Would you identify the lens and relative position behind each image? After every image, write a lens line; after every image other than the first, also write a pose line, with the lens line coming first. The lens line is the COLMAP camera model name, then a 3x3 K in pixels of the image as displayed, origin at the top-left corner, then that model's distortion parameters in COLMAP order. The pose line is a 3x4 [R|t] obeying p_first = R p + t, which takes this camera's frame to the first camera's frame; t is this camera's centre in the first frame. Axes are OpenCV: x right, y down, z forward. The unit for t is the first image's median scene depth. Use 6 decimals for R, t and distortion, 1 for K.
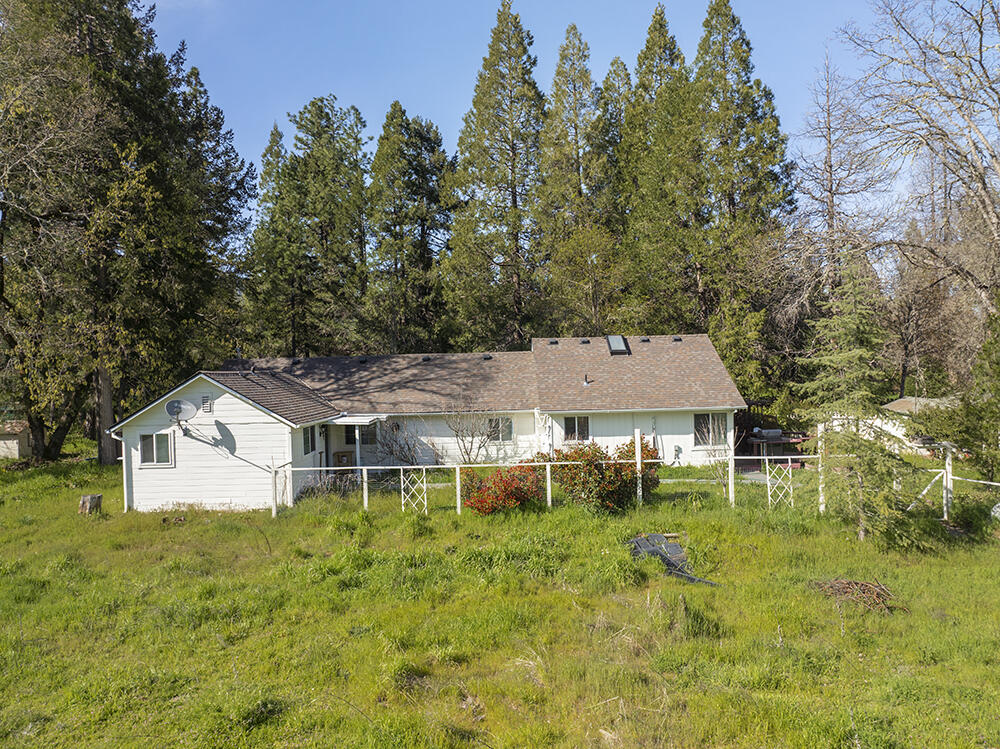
lens RADIAL K [[706.8, 0, 500.0], [0, 706.8, 374.5], [0, 0, 1]] dist [-0.048115, -0.000362]
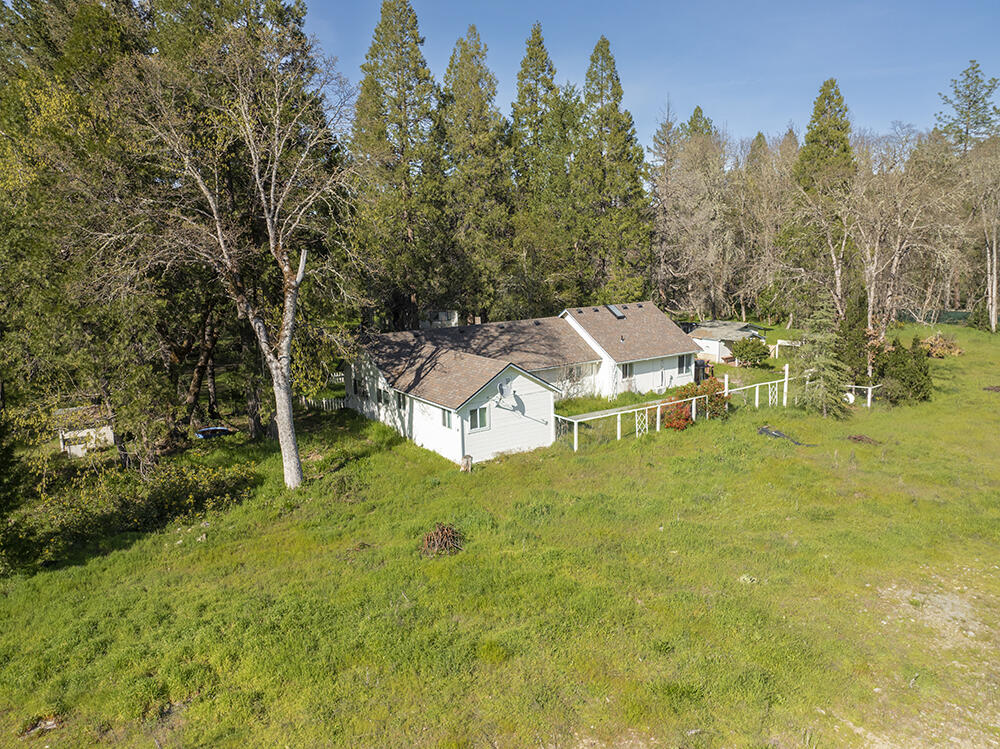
lens RADIAL K [[706.8, 0, 500.0], [0, 706.8, 374.5], [0, 0, 1]] dist [-0.048115, -0.000362]
pose [[0.848379, -0.093172, 0.521126, -0.936099], [0.015140, 0.988258, 0.152042, -0.156258], [-0.529173, -0.121100, 0.839828, -0.172749]]
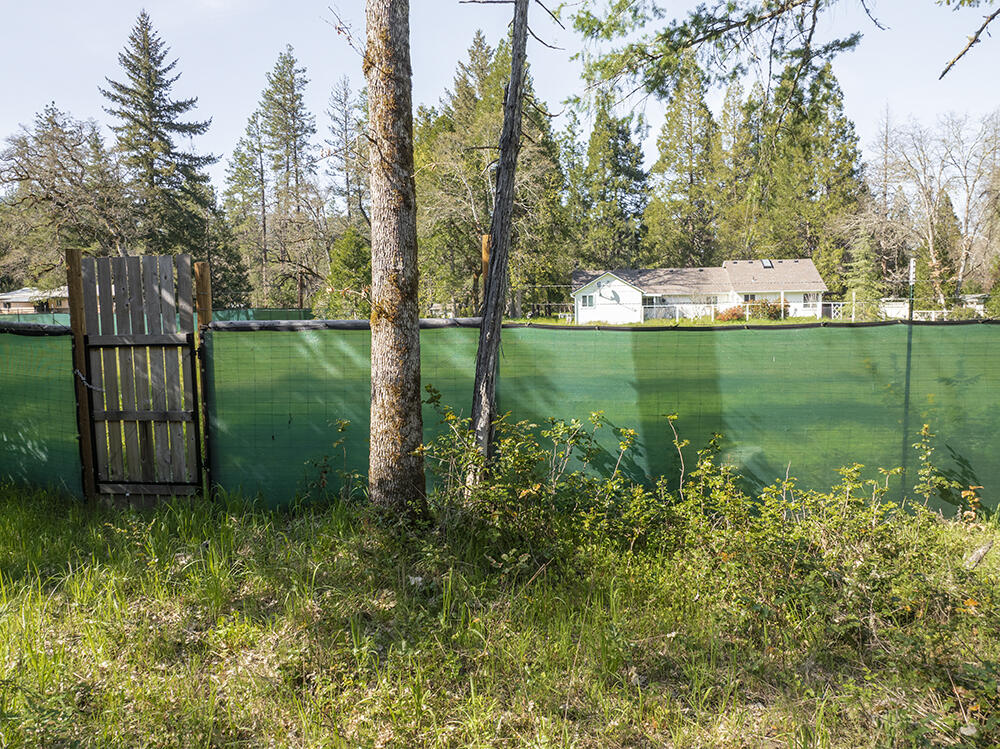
lens RADIAL K [[706.8, 0, 500.0], [0, 706.8, 374.5], [0, 0, 1]] dist [-0.048115, -0.000362]
pose [[0.991472, 0.019253, -0.128893, -0.370489], [-0.008049, 0.996186, 0.086887, 0.119069], [0.130074, -0.085109, 0.987845, -1.284420]]
